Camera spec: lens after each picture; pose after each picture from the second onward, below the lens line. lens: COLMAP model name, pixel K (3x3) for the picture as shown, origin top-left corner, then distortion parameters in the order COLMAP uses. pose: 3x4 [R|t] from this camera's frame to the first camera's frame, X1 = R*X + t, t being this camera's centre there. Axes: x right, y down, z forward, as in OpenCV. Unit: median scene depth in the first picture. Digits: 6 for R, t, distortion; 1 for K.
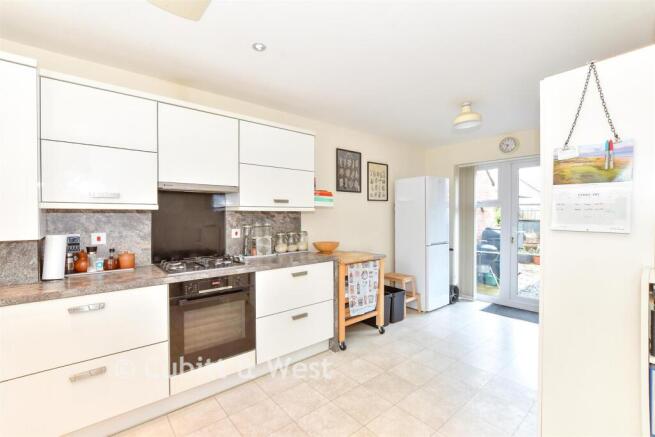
lens RADIAL K [[292.4, 0, 327.5], [0, 292.4, 218.5], [0, 0, 1]] dist [-0.000544, -0.000062]
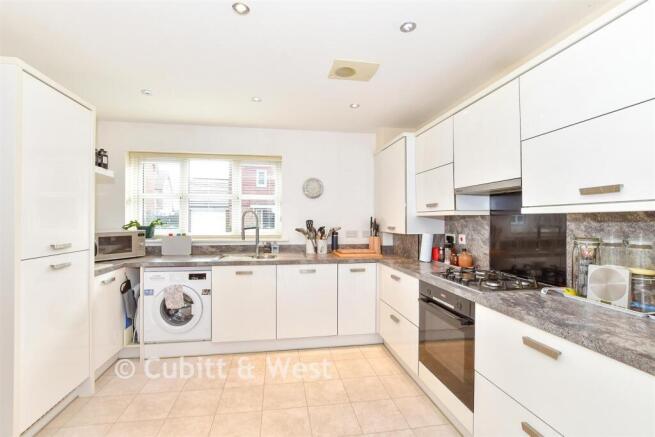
lens RADIAL K [[292.4, 0, 327.5], [0, 292.4, 218.5], [0, 0, 1]] dist [-0.000544, -0.000062]
pose [[-0.507796, -0.002433, -0.861474, 0.532959], [-0.009347, 0.999953, 0.002685, -0.015598], [0.861426, 0.009416, -0.507795, 1.050601]]
